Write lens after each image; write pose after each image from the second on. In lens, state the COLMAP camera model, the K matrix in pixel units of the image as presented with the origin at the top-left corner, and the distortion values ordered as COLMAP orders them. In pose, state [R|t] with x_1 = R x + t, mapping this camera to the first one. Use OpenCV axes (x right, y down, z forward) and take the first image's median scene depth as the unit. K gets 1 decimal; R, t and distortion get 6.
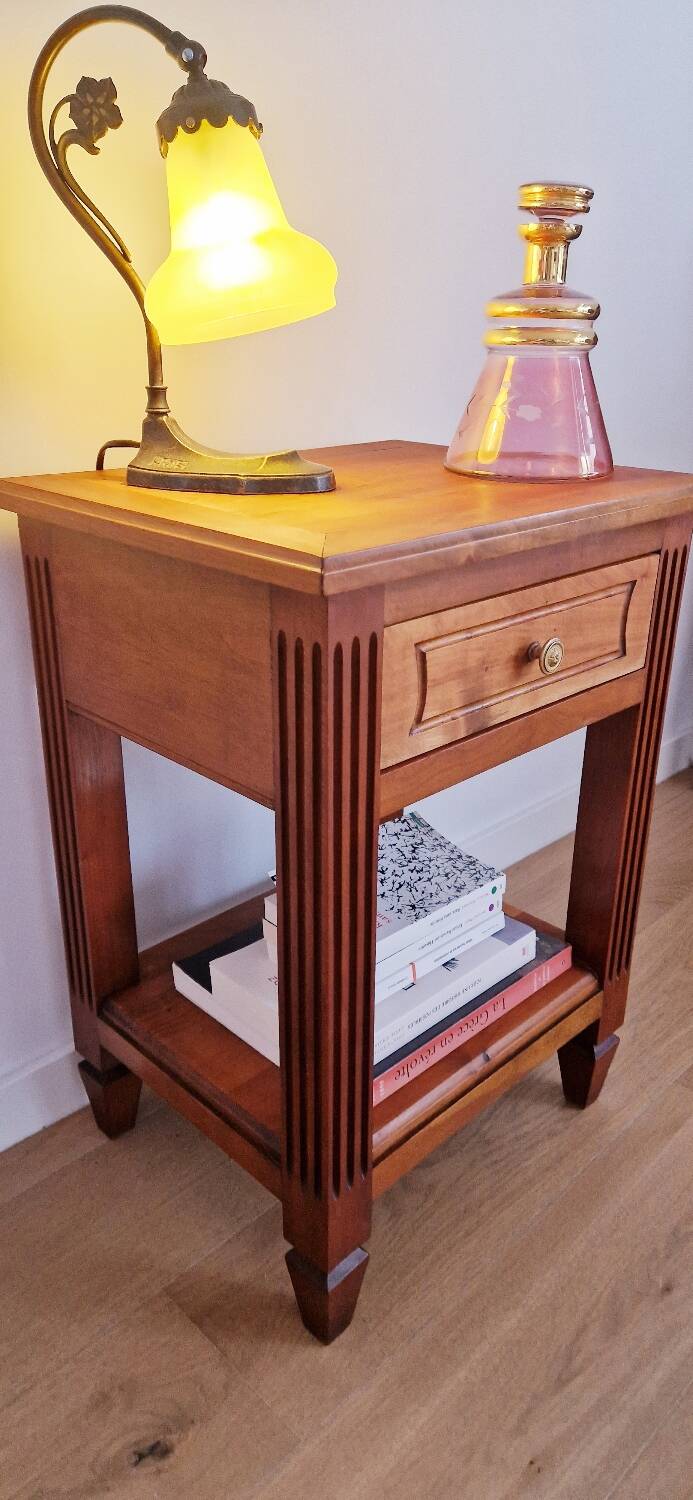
lens RADIAL K [[1013.1, 0, 331.9], [0, 1013.1, 750.9], [0, 0, 1]] dist [0.068148, -0.045488]
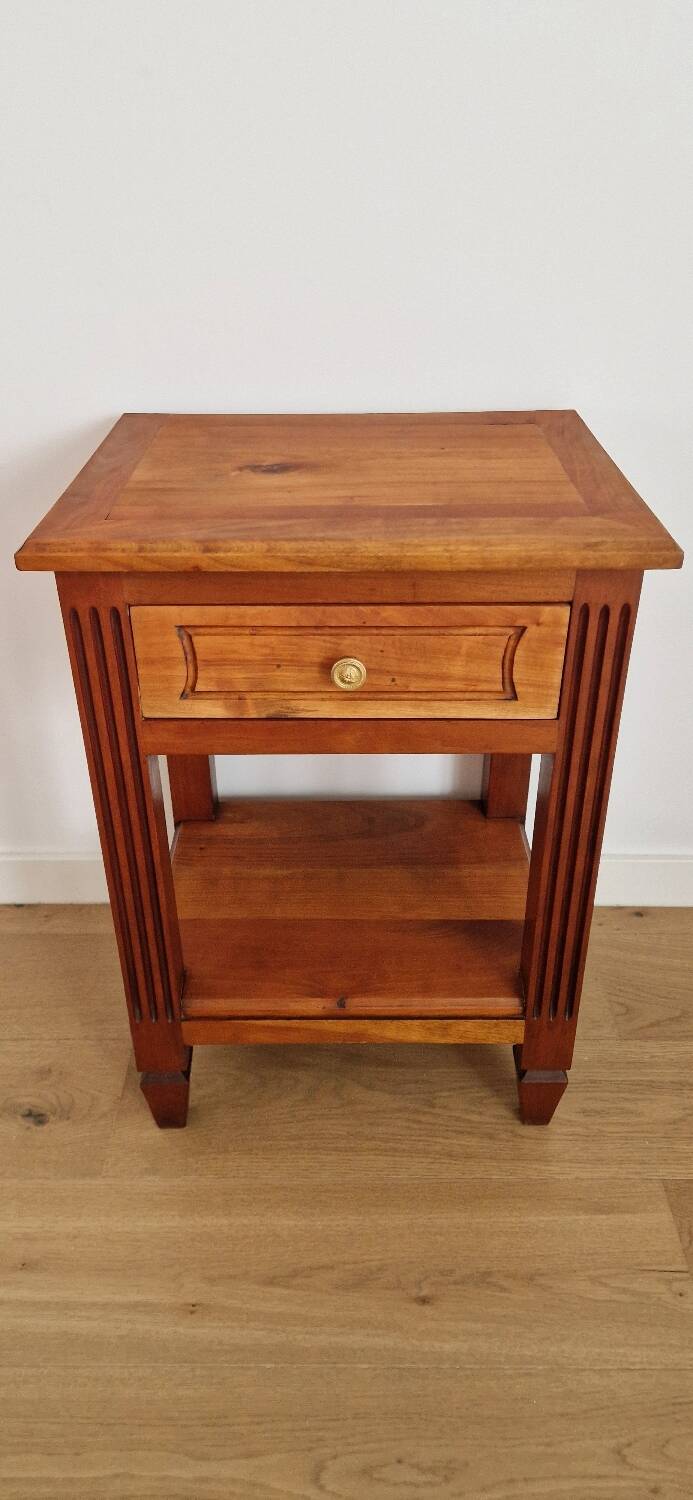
lens RADIAL K [[1016.7, 0, 339.2], [0, 1016.7, 743.1], [0, 0, 1]] dist [0.038851, -0.006098]
pose [[0.714298, 0.352301, -0.604700, 0.814362], [-0.259786, 0.935795, 0.238327, -0.256446], [0.649838, -0.013144, 0.759959, 0.186032]]
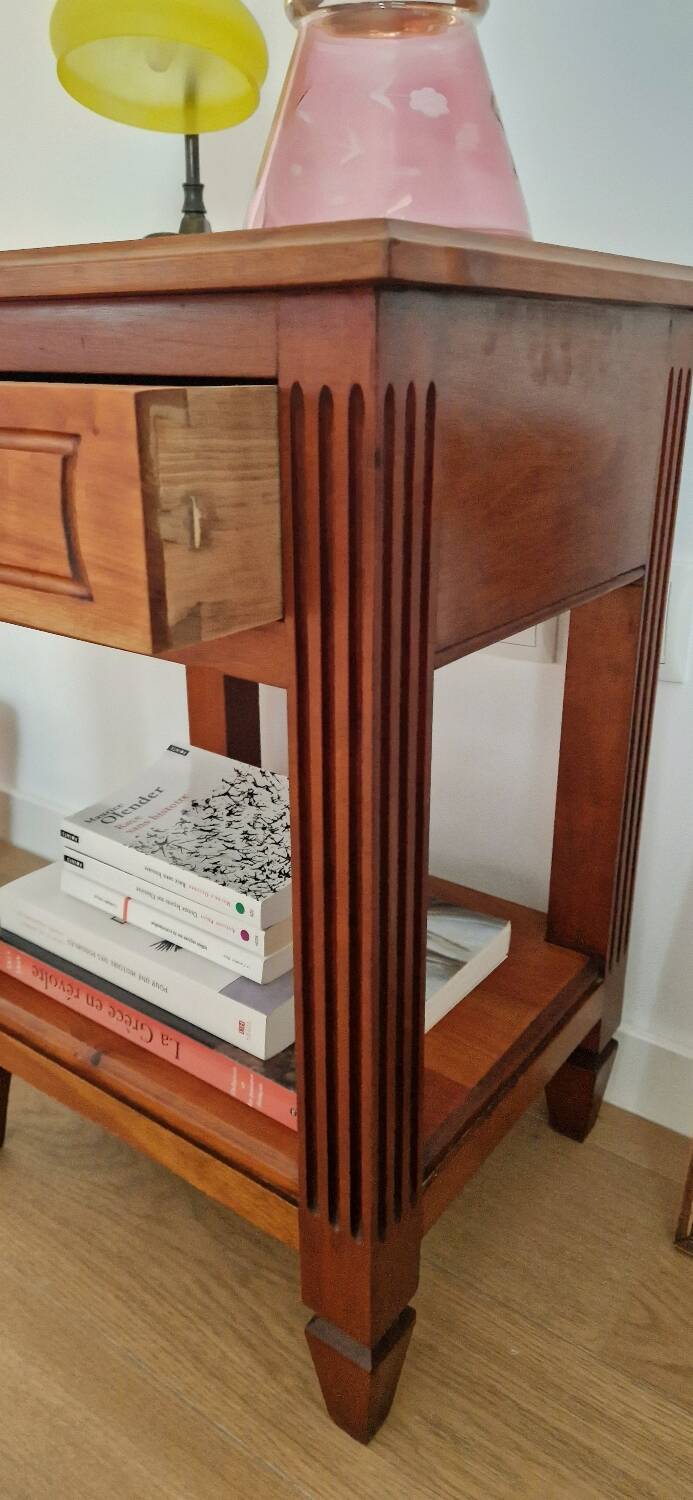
lens RADIAL K [[1016.7, 0, 339.2], [0, 1016.7, 743.1], [0, 0, 1]] dist [0.038851, -0.006098]
pose [[0.158215, 0.342103, -0.926247, 0.902722], [-0.379440, 0.887099, 0.262831, -0.192587], [0.911588, 0.309872, 0.270160, 1.008311]]
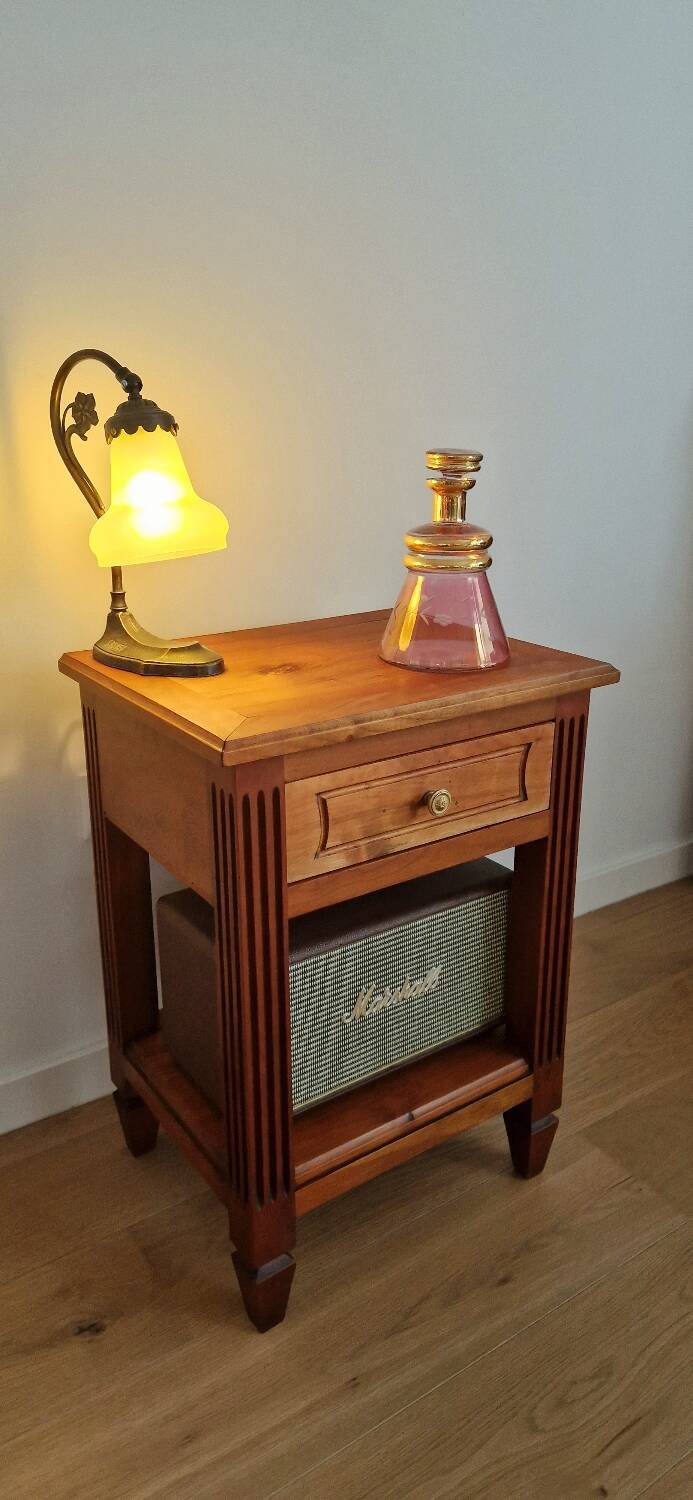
lens RADIAL K [[1042.2, 0, 346.5], [0, 1042.2, 750.0], [0, 0, 1]] dist [0.049292, -0.005711]
pose [[0.986941, 0.045373, -0.154560, 0.284790], [-0.056521, 0.996048, -0.068512, -0.058050], [0.150840, 0.076353, 0.985605, -0.339694]]
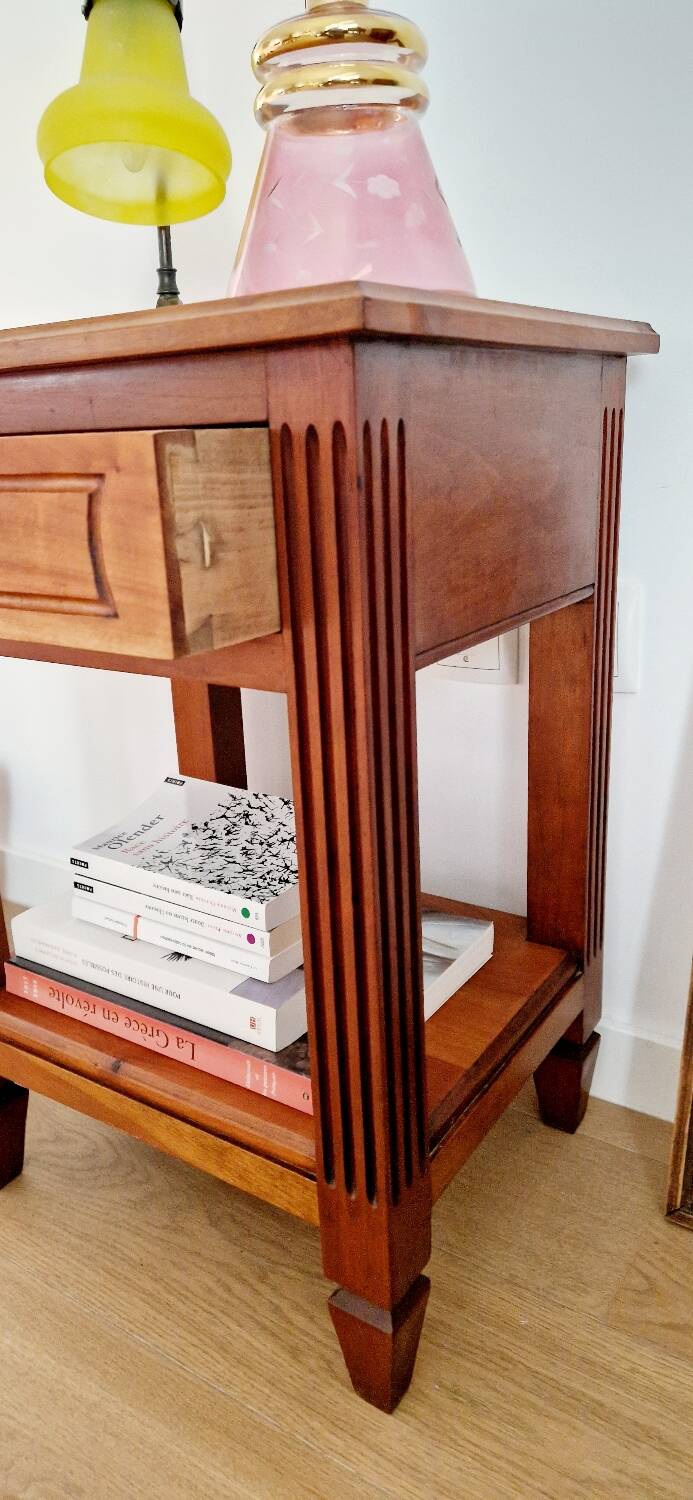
lens RADIAL K [[1007.0, 0, 326.7], [0, 1007.0, 754.4], [0, 0, 1]] dist [0.042608, -0.001246]
pose [[0.195840, 0.279965, -0.939823, 0.977311], [-0.336320, 0.919430, 0.203808, -0.160162], [0.921160, 0.276167, 0.274219, 0.984451]]
